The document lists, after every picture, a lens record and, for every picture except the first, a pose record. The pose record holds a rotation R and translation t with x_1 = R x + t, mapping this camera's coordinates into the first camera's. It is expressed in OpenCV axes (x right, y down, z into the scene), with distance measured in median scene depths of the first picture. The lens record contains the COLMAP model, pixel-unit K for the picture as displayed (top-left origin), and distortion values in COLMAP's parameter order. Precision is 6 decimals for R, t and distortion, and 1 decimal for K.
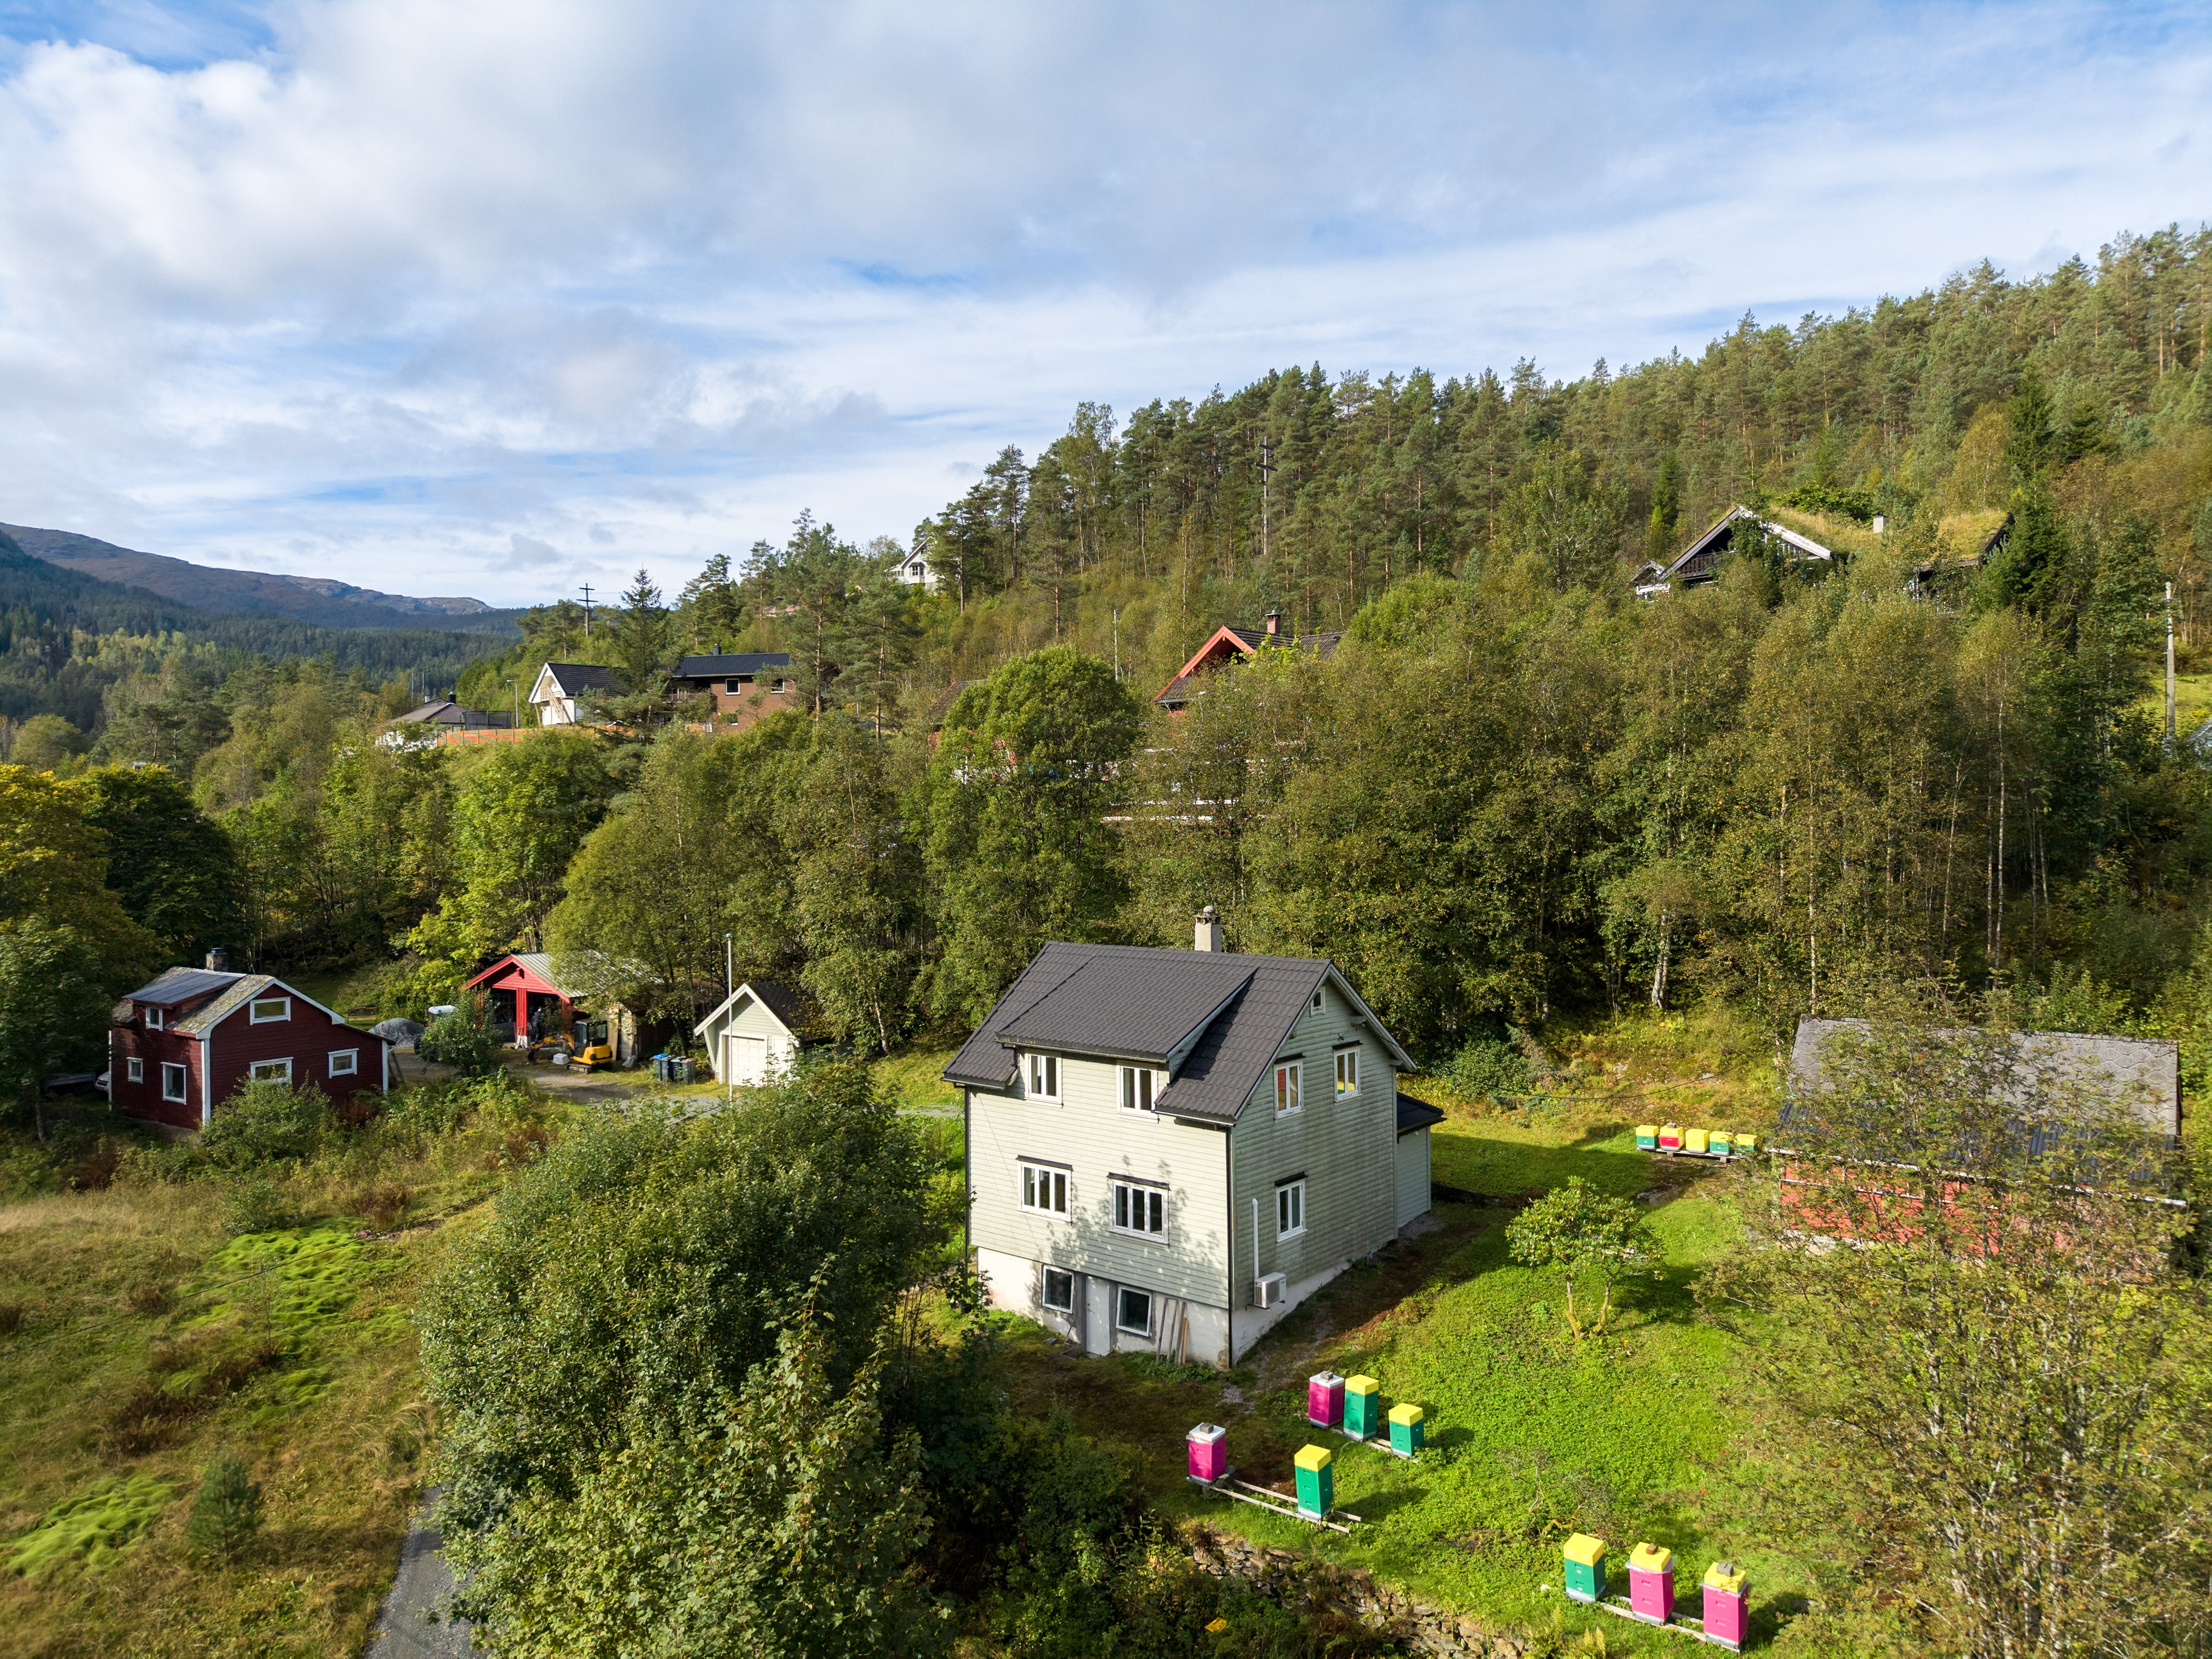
lens RADIAL K [[1466.7, 0, 1102.7], [0, 1466.7, 842.8], [0, 0, 1]] dist [0.031733, -0.040093]
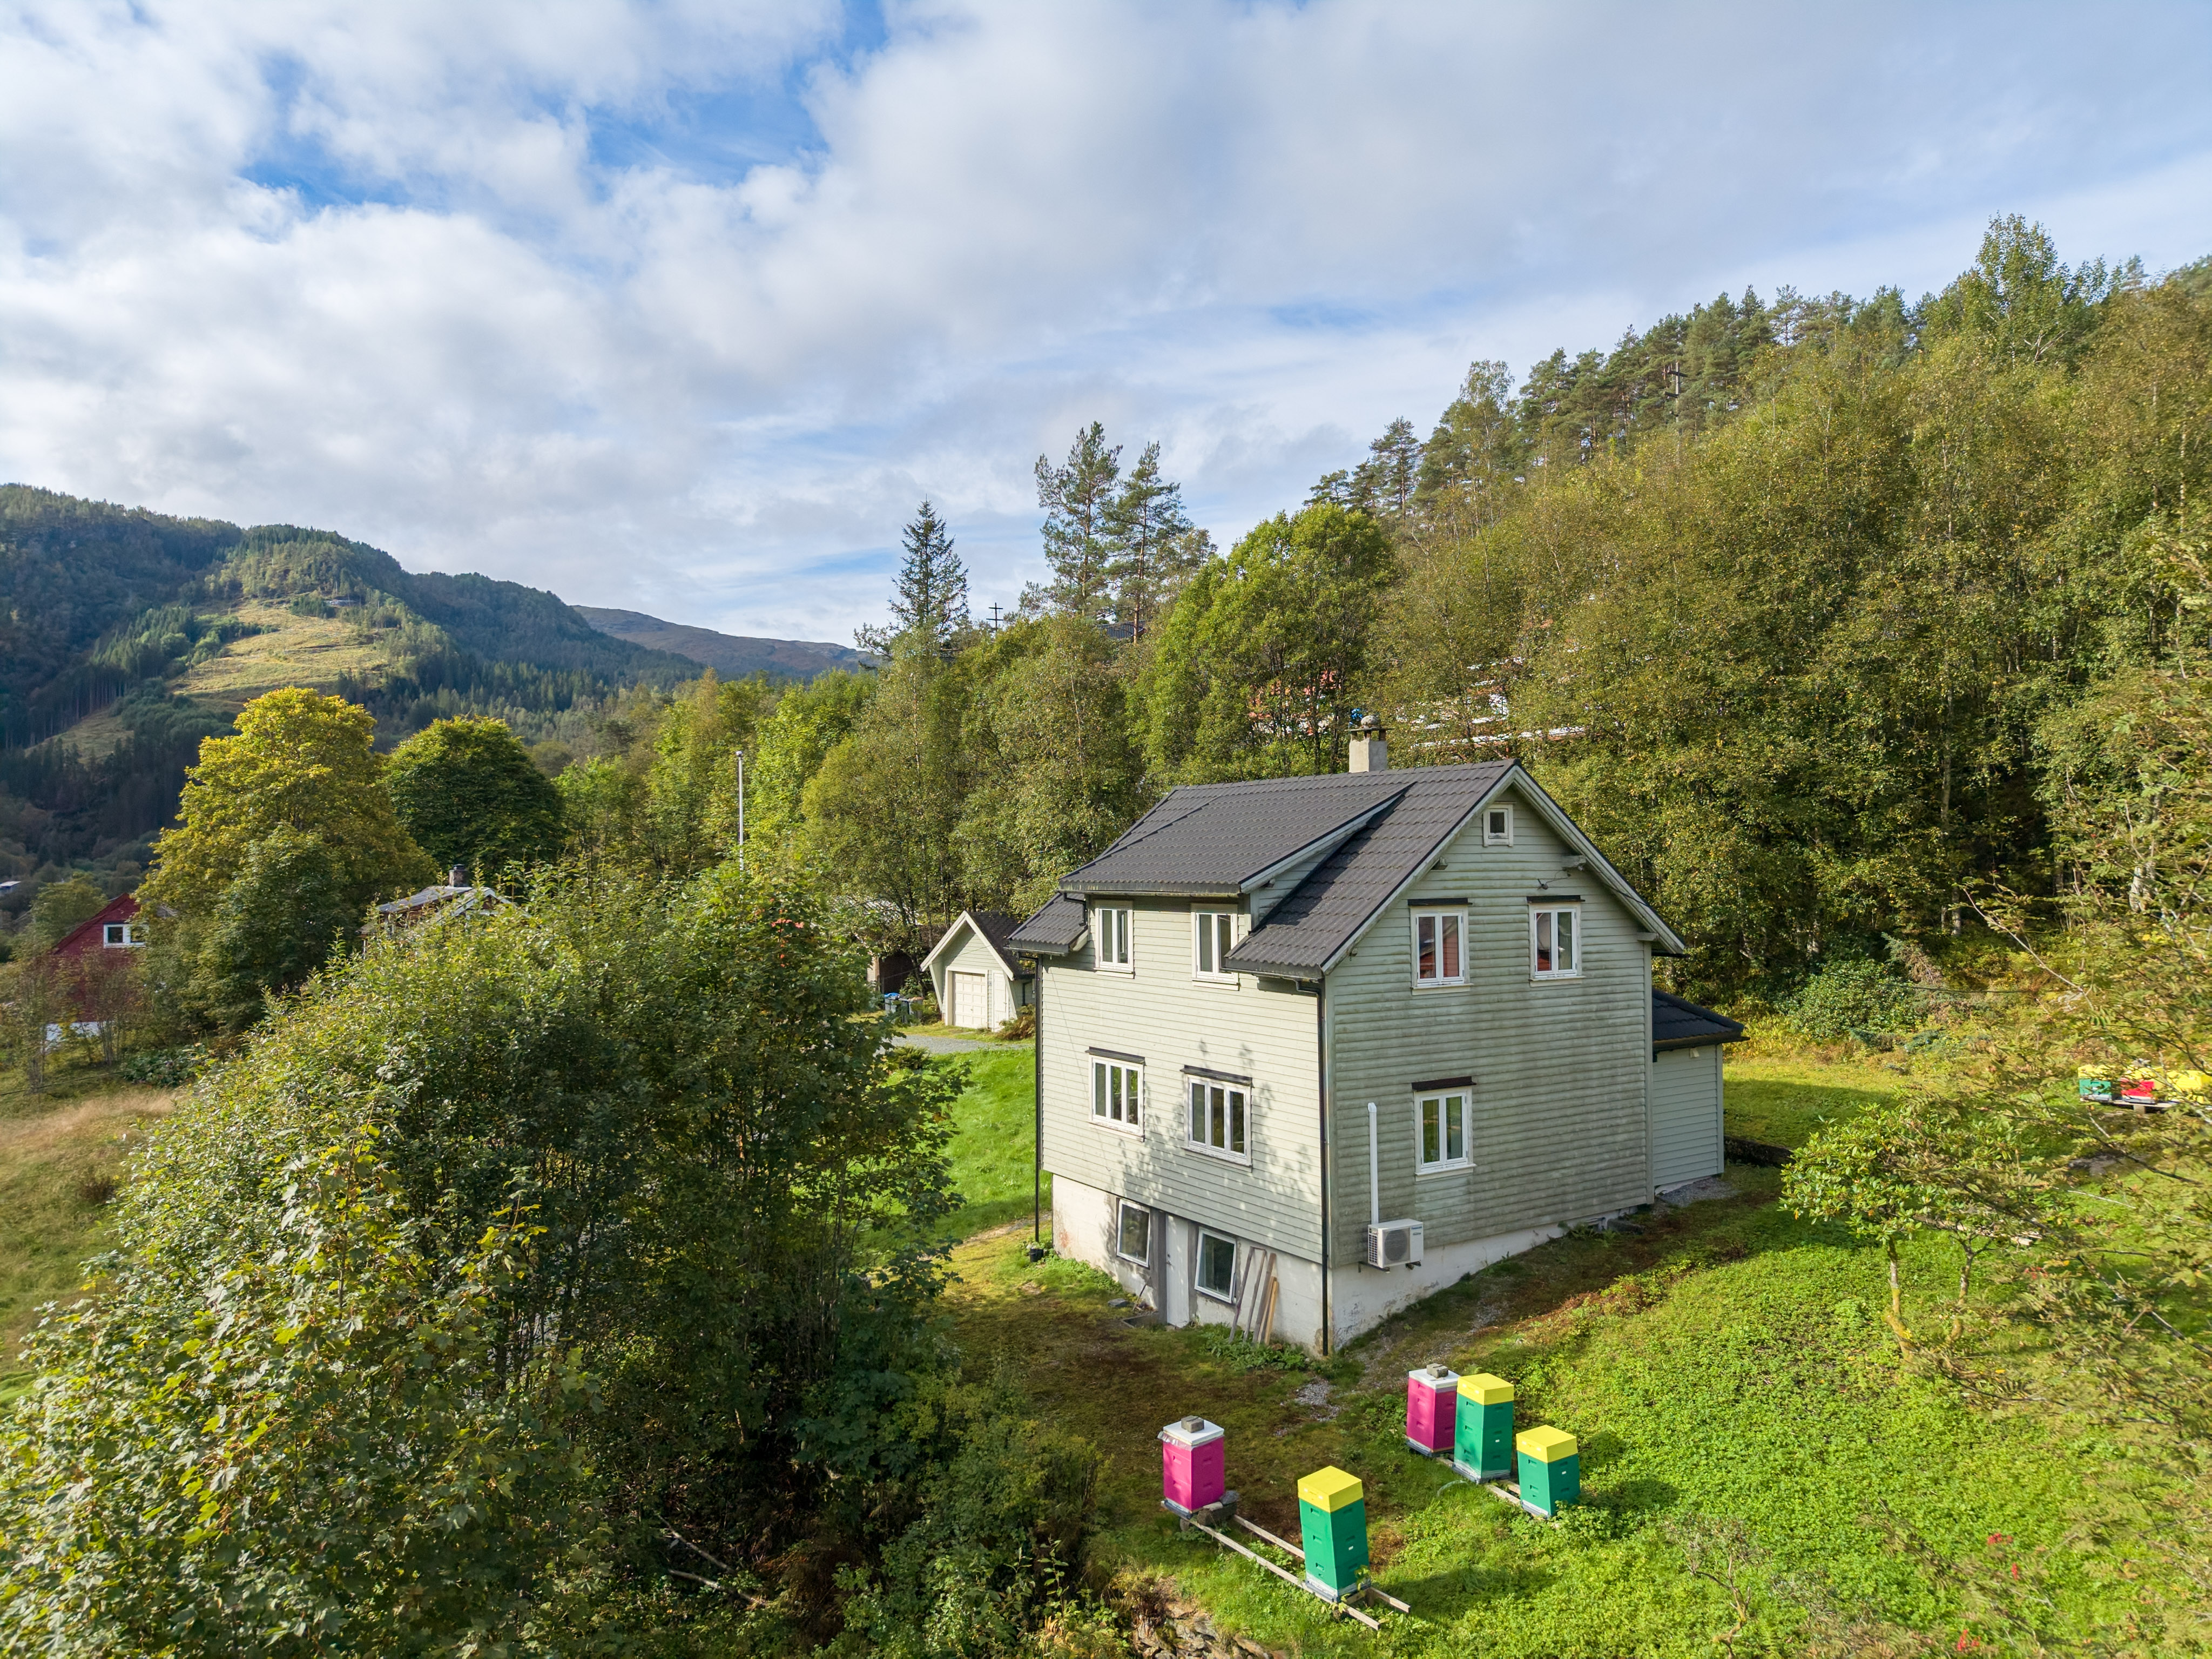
lens RADIAL K [[1466.7, 0, 1102.7], [0, 1466.7, 842.8], [0, 0, 1]] dist [0.031733, -0.040093]
pose [[0.956551, -0.001618, -0.291561, 0.169593], [-0.005428, 0.999712, -0.023357, 0.133056], [0.291515, 0.023924, 0.956267, 0.310830]]
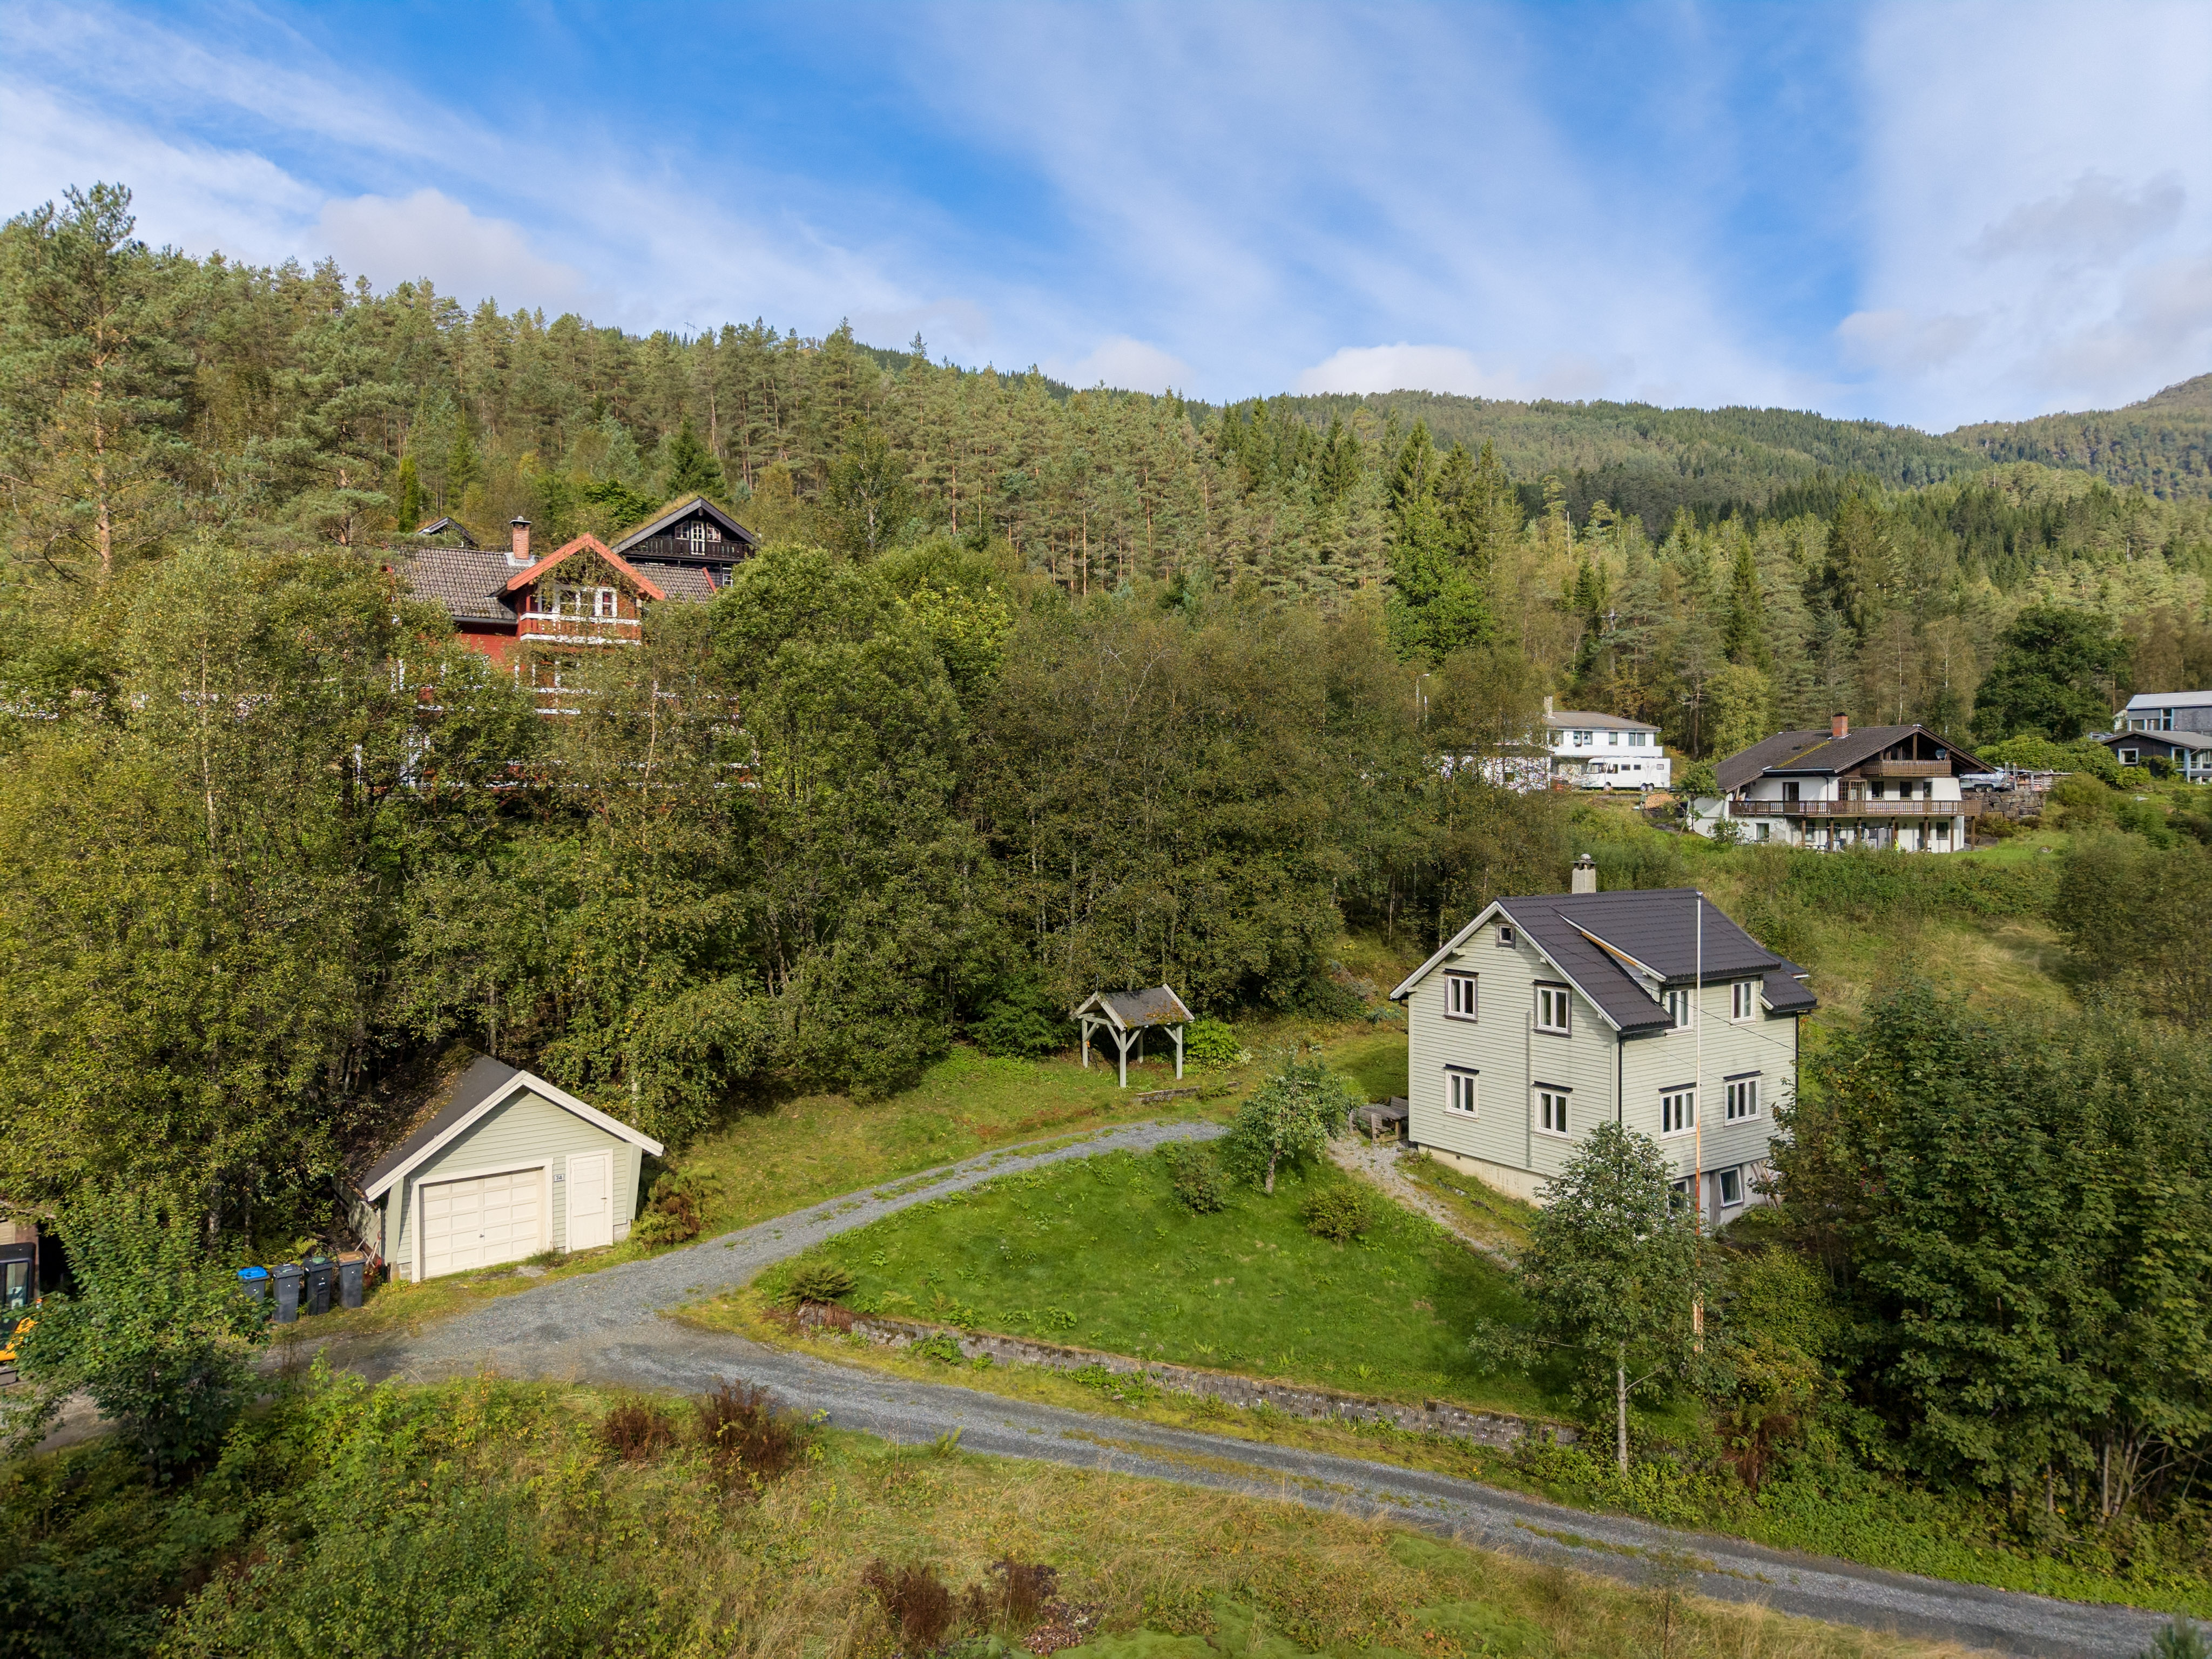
lens RADIAL K [[1466.7, 0, 1102.7], [0, 1466.7, 842.8], [0, 0, 1]] dist [0.031733, -0.040093]
pose [[0.278855, -0.023611, 0.960043, -1.250854], [0.012675, 0.999701, 0.020905, 0.005108], [-0.960250, 0.006339, 0.279071, 1.132116]]
